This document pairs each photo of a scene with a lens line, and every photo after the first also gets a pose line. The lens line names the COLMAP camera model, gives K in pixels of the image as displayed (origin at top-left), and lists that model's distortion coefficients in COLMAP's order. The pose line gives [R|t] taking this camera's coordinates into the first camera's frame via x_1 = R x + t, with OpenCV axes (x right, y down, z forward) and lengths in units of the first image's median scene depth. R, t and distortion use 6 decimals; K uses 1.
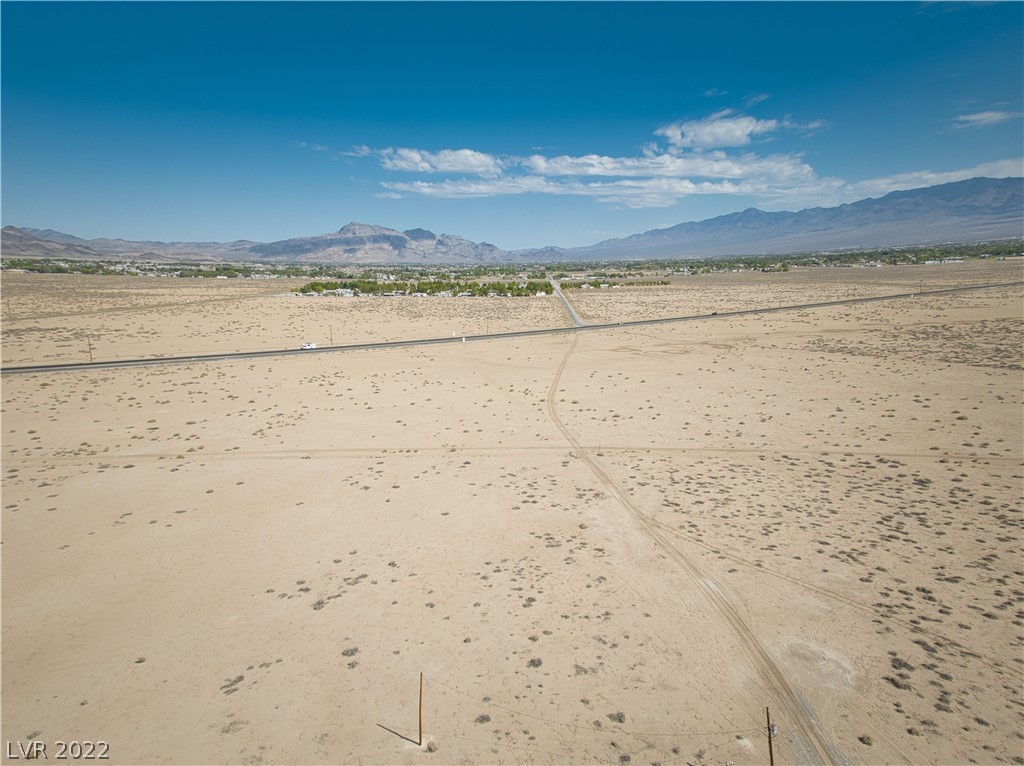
lens RADIAL K [[707.3, 0, 512.6], [0, 707.3, 383.4], [0, 0, 1]] dist [0.350693, 0.075138]
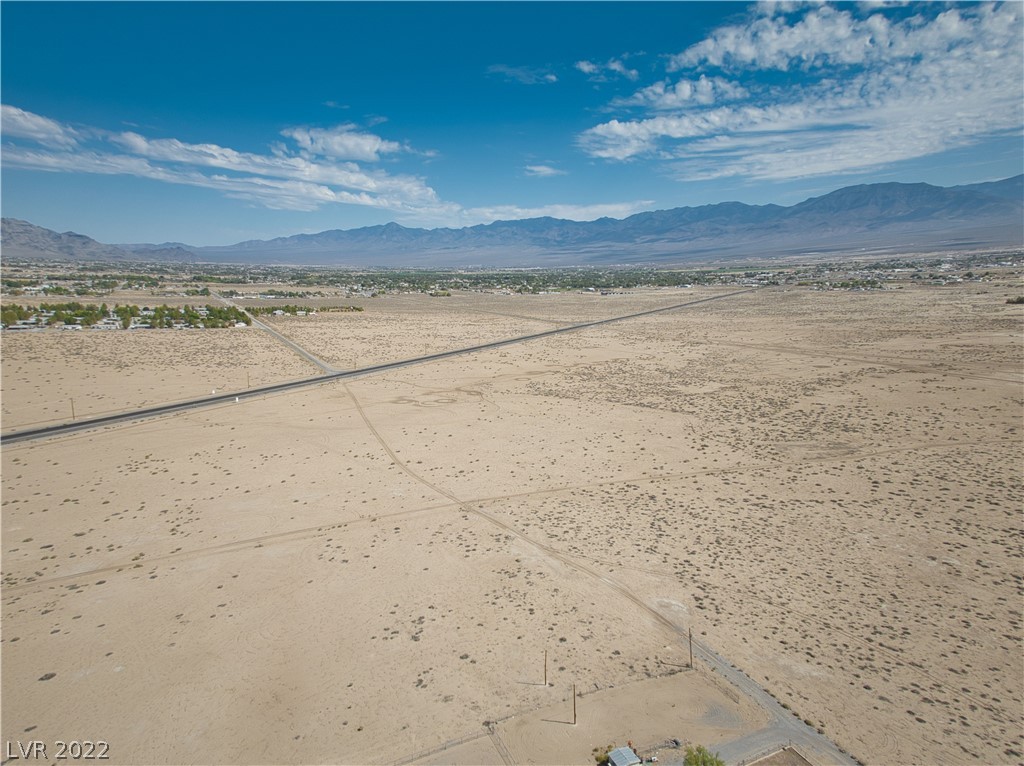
lens RADIAL K [[700.1, 0, 502.6], [0, 700.1, 393.4], [0, 0, 1]] dist [0.353599, 0.002090]
pose [[0.898171, -0.087855, 0.430779, -0.506716], [0.084479, 0.996059, 0.027004, -0.191302], [-0.431454, 0.012137, 0.902053, -0.383150]]
